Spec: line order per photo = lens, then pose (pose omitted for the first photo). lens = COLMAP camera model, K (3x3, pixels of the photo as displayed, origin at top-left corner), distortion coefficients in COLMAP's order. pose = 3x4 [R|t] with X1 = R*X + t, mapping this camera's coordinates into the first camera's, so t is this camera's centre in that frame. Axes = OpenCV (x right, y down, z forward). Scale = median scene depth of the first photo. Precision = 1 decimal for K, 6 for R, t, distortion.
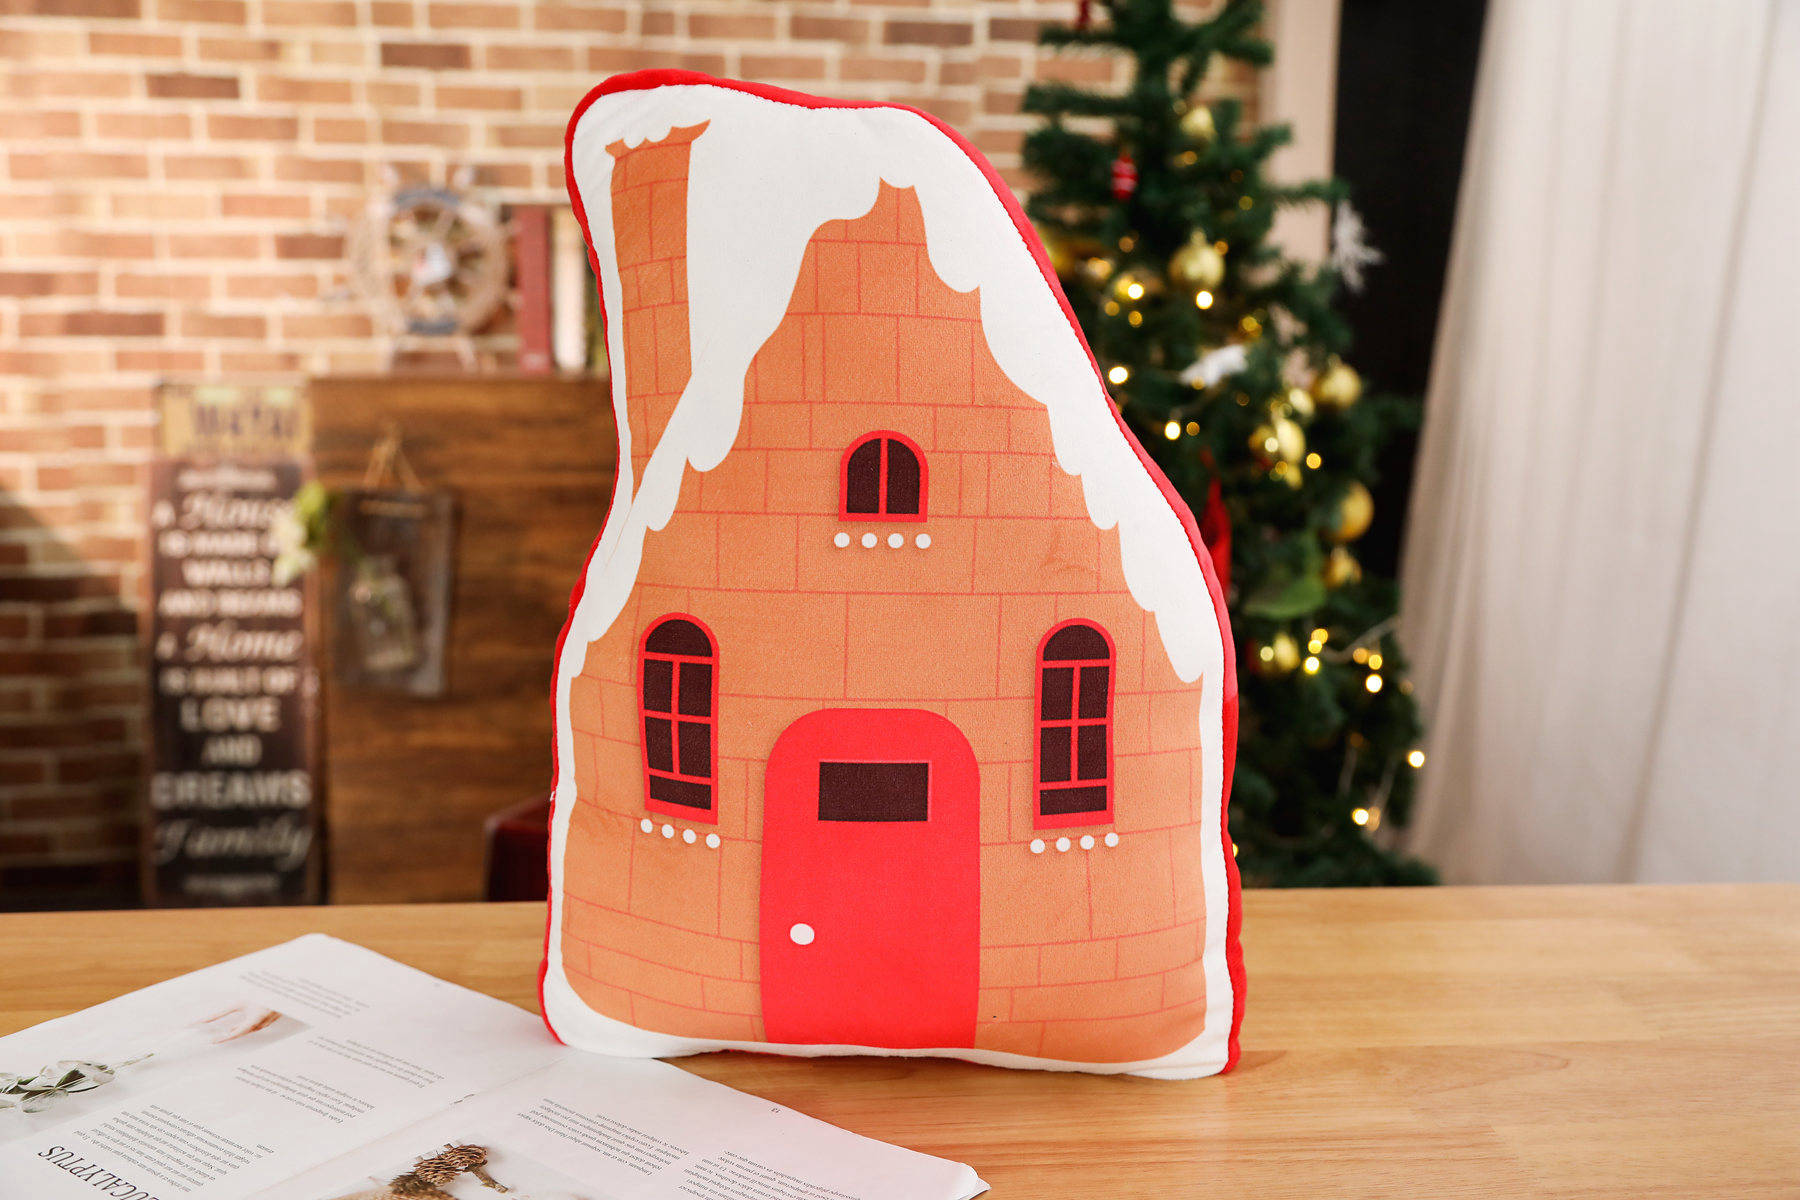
lens RADIAL K [[1752.8, 0, 900.0], [0, 1752.8, 600.0], [0, 0, 1]] dist [0.015384, 0.019286]
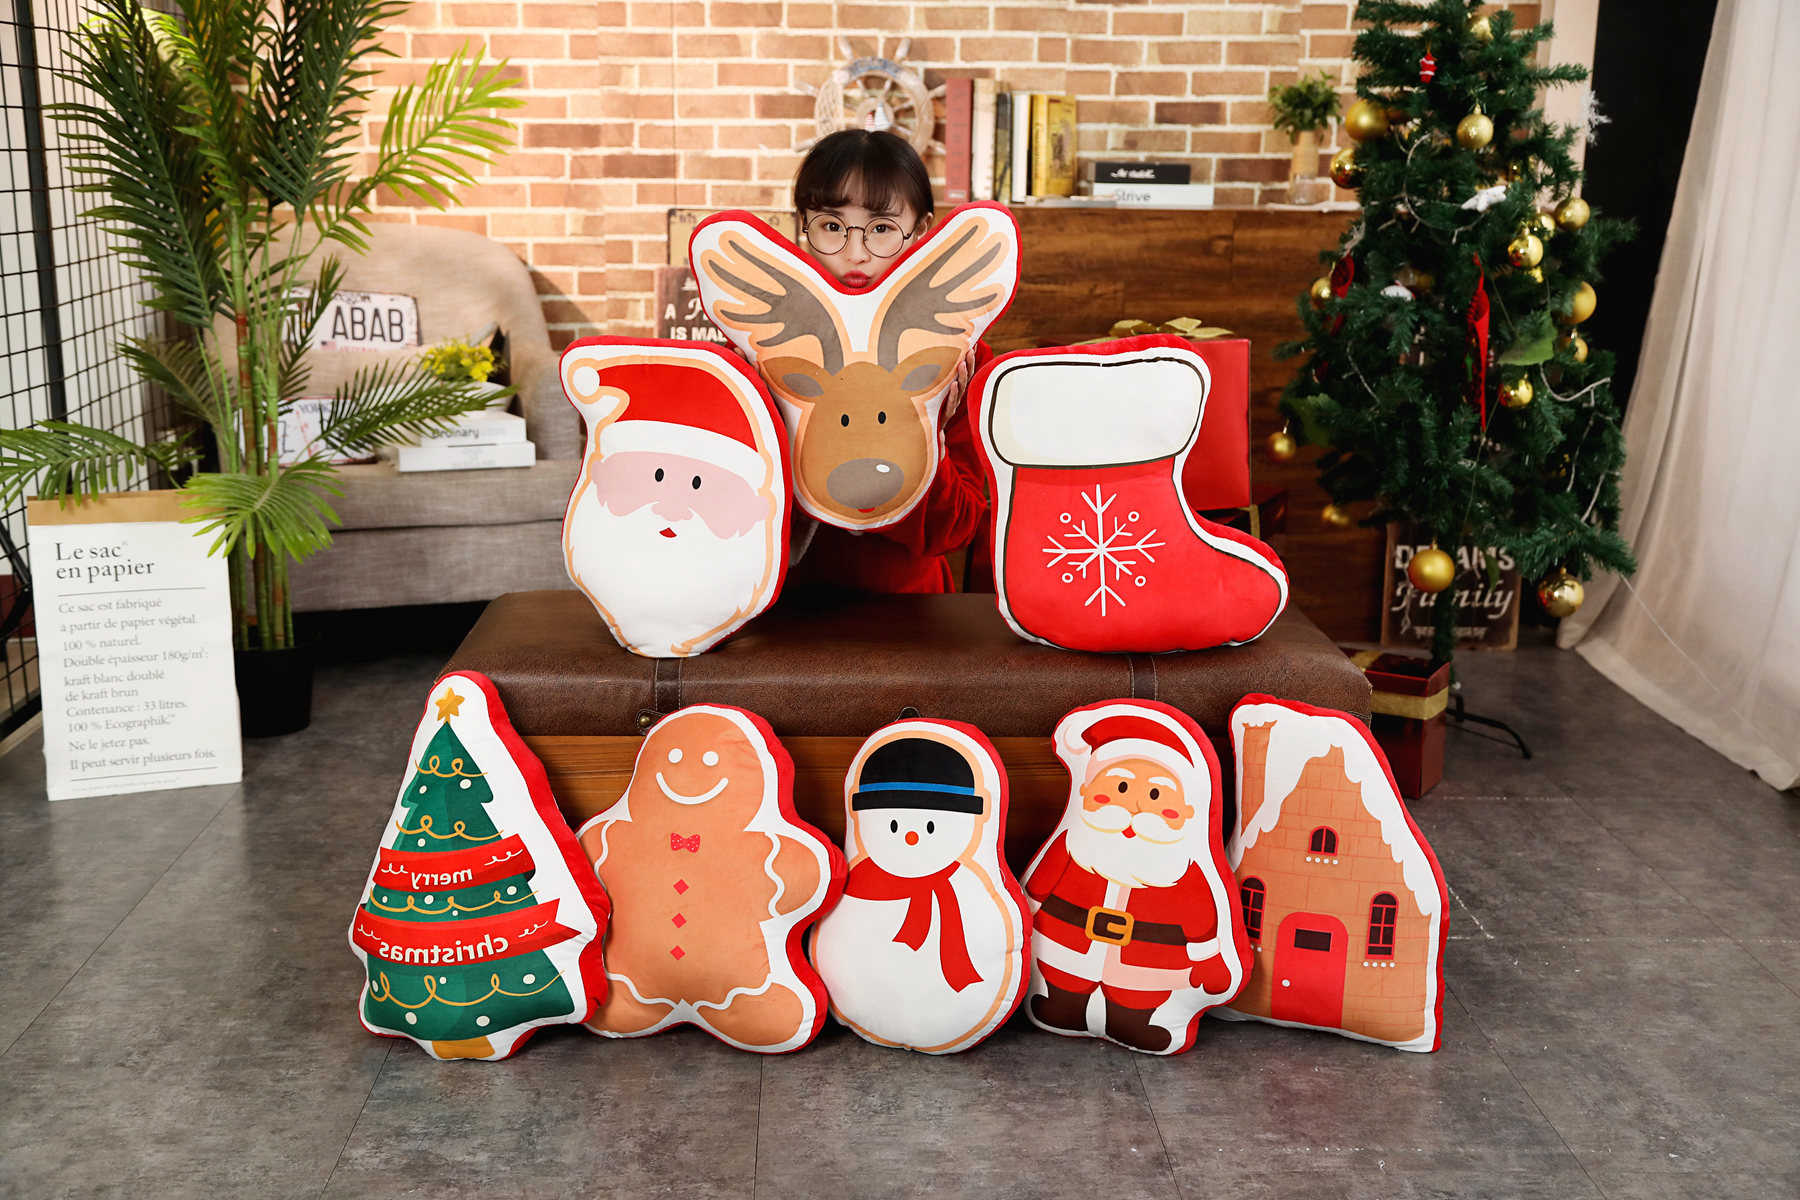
lens RADIAL K [[1963.0, 0, 900.0], [0, 1963.0, 600.0], [0, 0, 1]] dist [0.059240, 0.014213]
pose [[0.992804, 0.027549, -0.116539, -0.070453], [-0.019704, 0.997495, 0.067941, 0.066725], [0.118119, -0.065156, 0.990860, -0.484326]]
